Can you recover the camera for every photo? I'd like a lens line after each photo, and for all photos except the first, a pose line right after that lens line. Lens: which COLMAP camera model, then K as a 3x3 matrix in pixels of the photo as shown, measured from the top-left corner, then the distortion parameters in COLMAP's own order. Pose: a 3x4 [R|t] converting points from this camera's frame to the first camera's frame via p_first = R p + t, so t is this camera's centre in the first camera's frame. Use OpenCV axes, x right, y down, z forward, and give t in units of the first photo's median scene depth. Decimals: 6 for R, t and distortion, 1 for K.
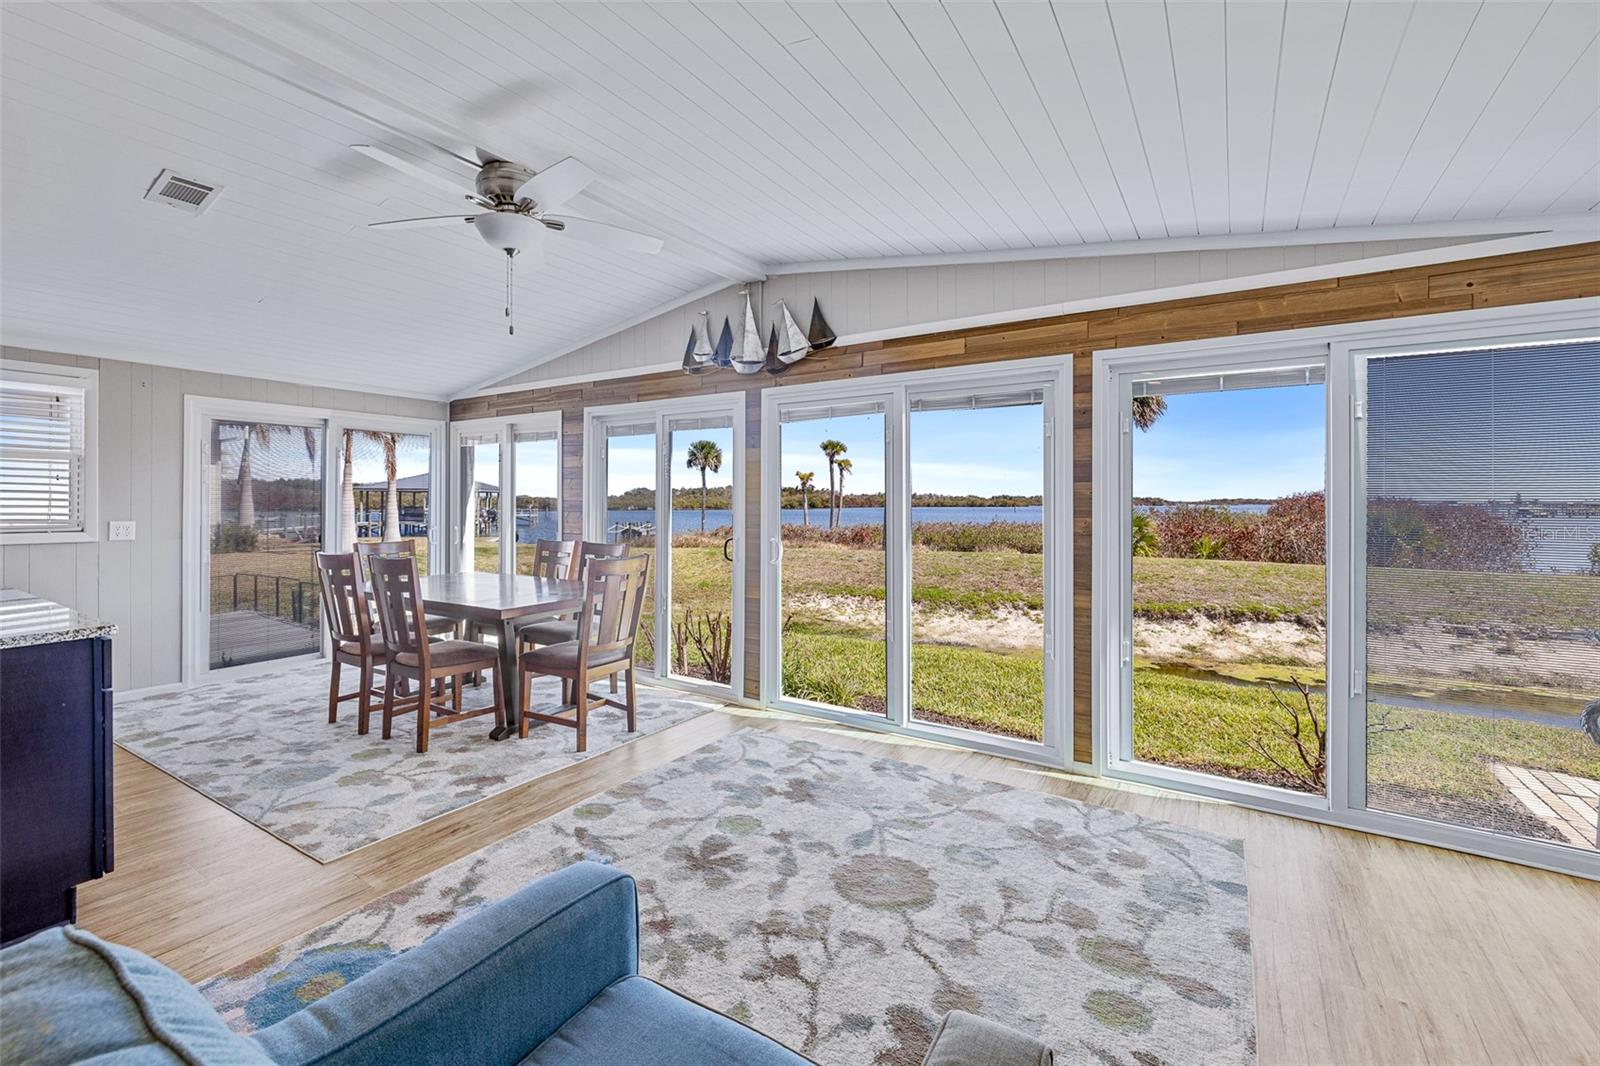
lens RADIAL K [[702.4, 0, 813.1], [0, 702.4, 504.7], [0, 0, 1]] dist [-0.002078, -0.000013]
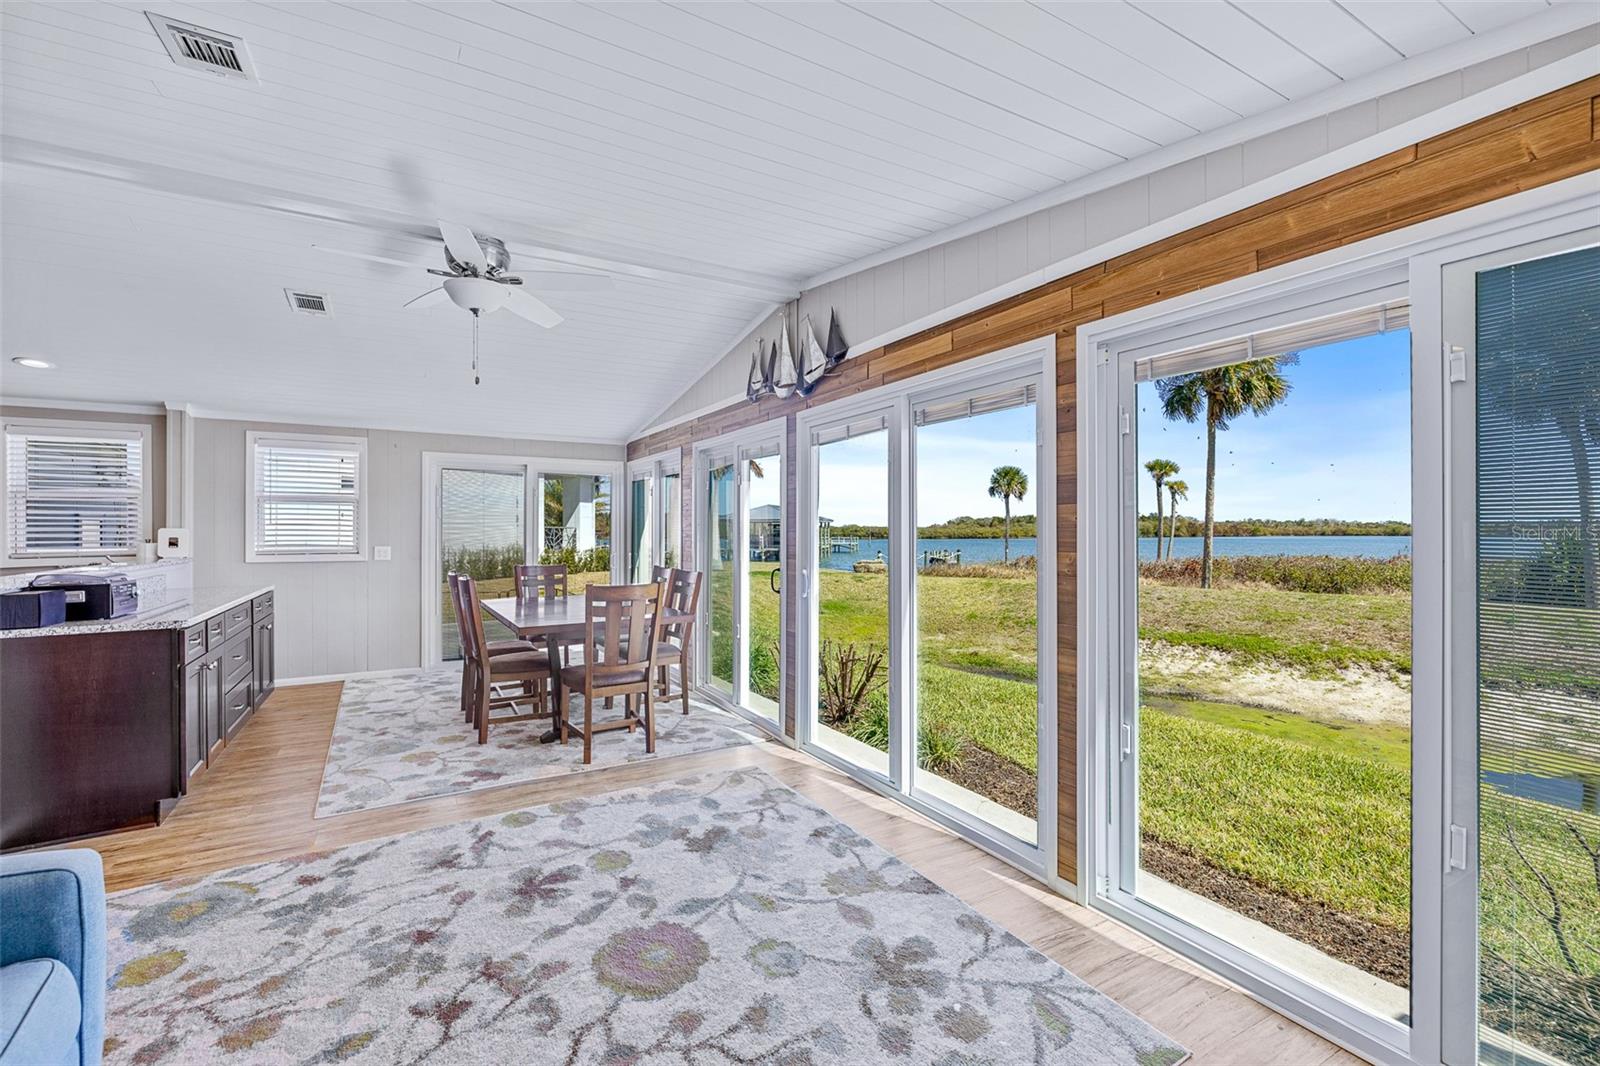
lens RADIAL K [[700.4, 0, 800.0], [0, 700.4, 533.0], [0, 0, 1]] dist [-0.000646, -0.000619]
pose [[0.884144, -0.001075, -0.467214, 0.439163], [0.000842, 0.999999, -0.000708, -0.001131], [0.467214, 0.000232, 0.884144, 0.193339]]
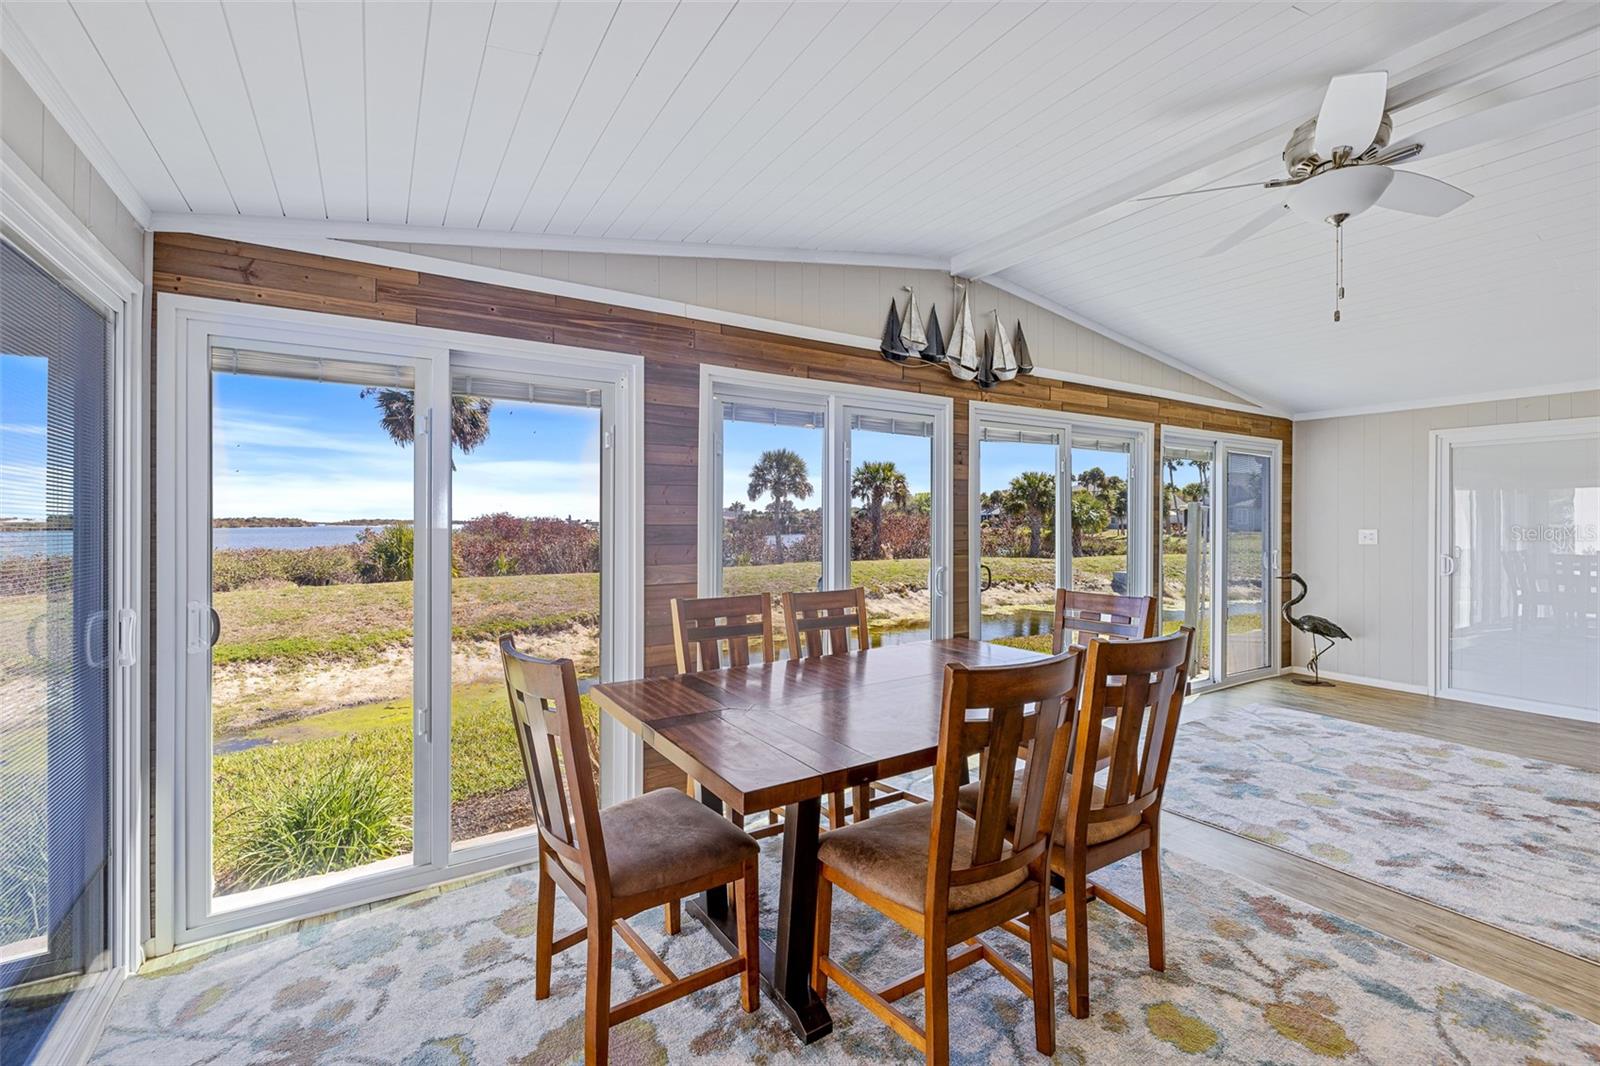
lens RADIAL K [[660.2, 0, 809.8], [0, 660.2, 527.8], [0, 0, 1]] dist [0.001177, 0.000025]
pose [[0.432885, -0.010165, 0.901392, -1.093055], [0.005740, 0.999947, 0.008521, -0.010552], [-0.901431, 0.001485, 0.432920, 0.961984]]
